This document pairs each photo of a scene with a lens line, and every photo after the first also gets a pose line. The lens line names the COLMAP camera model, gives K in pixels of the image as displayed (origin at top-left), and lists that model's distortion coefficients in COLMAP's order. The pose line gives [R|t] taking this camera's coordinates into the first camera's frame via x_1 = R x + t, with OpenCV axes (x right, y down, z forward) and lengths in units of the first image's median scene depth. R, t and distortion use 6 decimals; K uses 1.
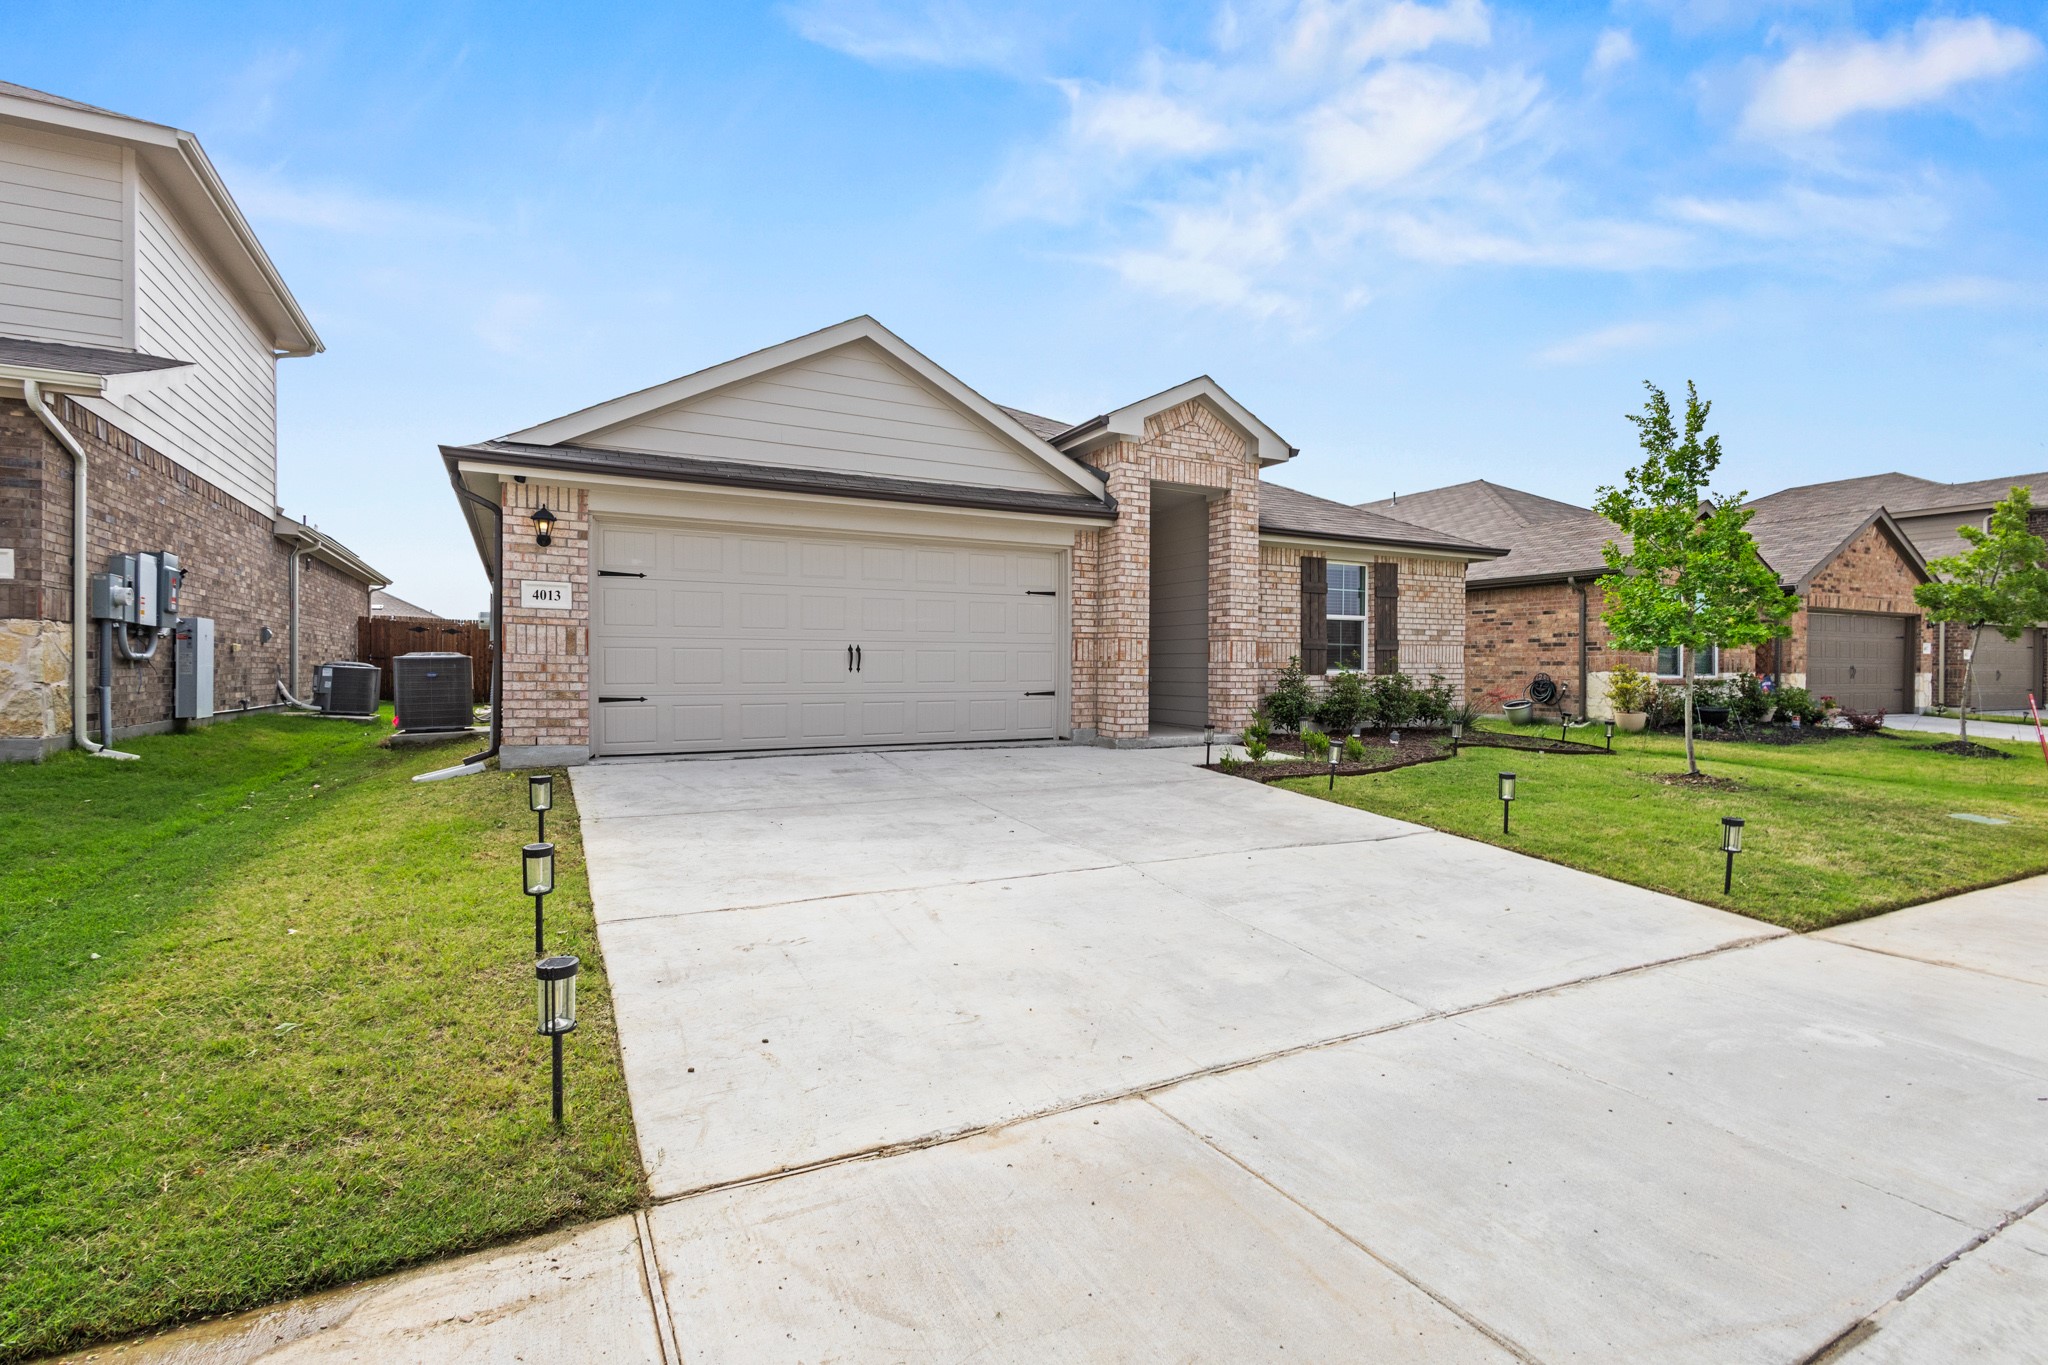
lens RADIAL K [[944.9, 0, 1028.6], [0, 944.9, 677.3], [0, 0, 1]] dist [0.003837, 0.000139]
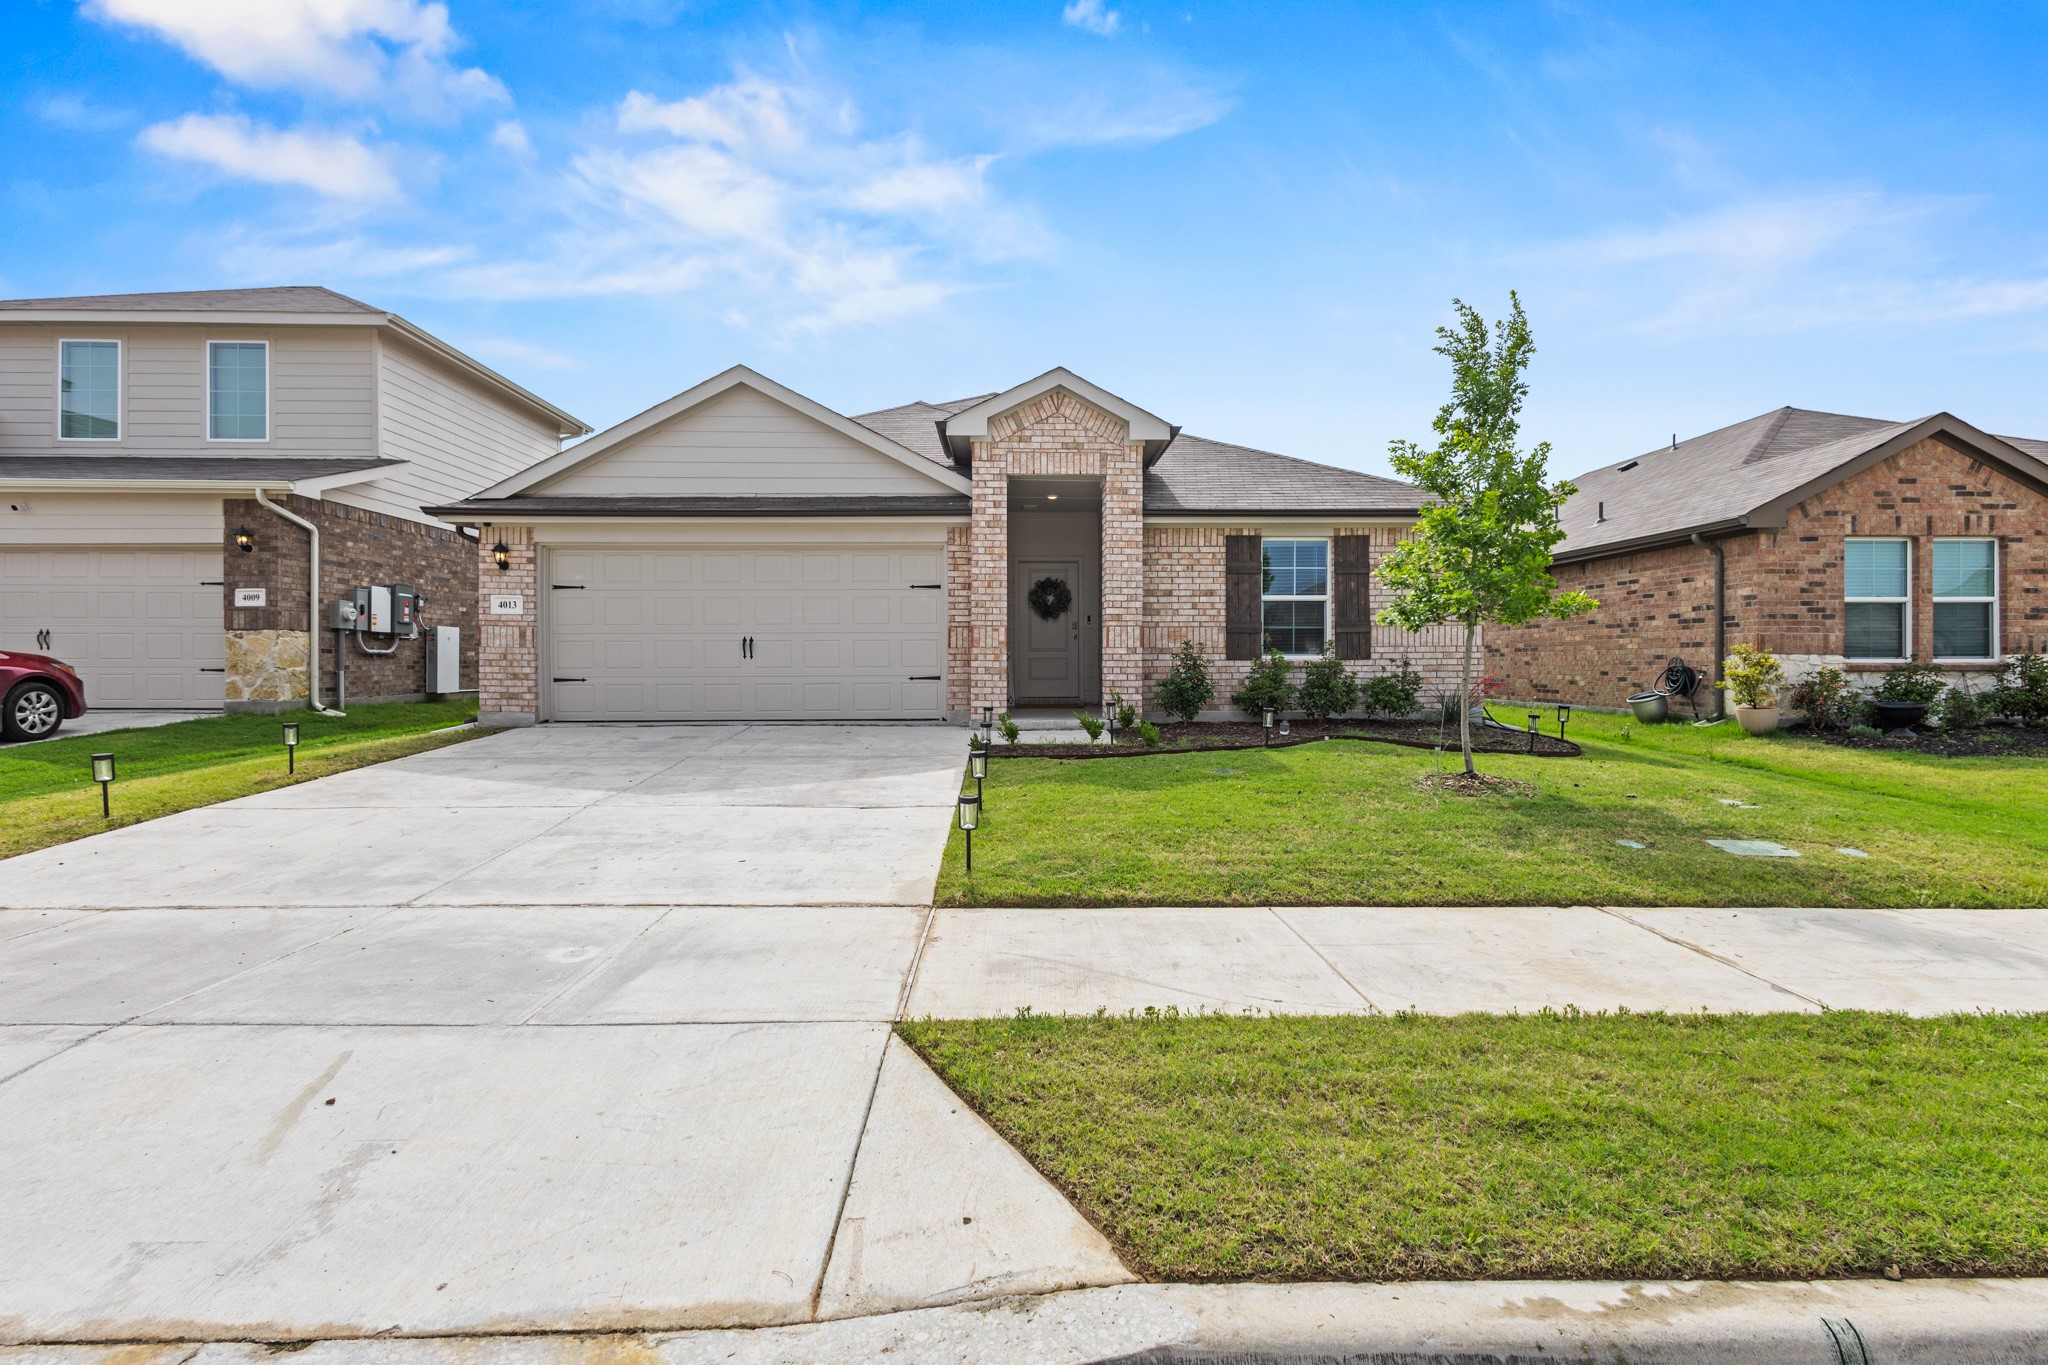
lens RADIAL K [[944.9, 0, 1027.6], [0, 944.9, 674.0], [0, 0, 1]] dist [0.003837, 0.000139]
pose [[0.894377, -0.000186, -0.447313, 0.620182], [0.001576, 0.999995, 0.002736, 0.009935], [0.447310, -0.003152, 0.894373, 0.069914]]
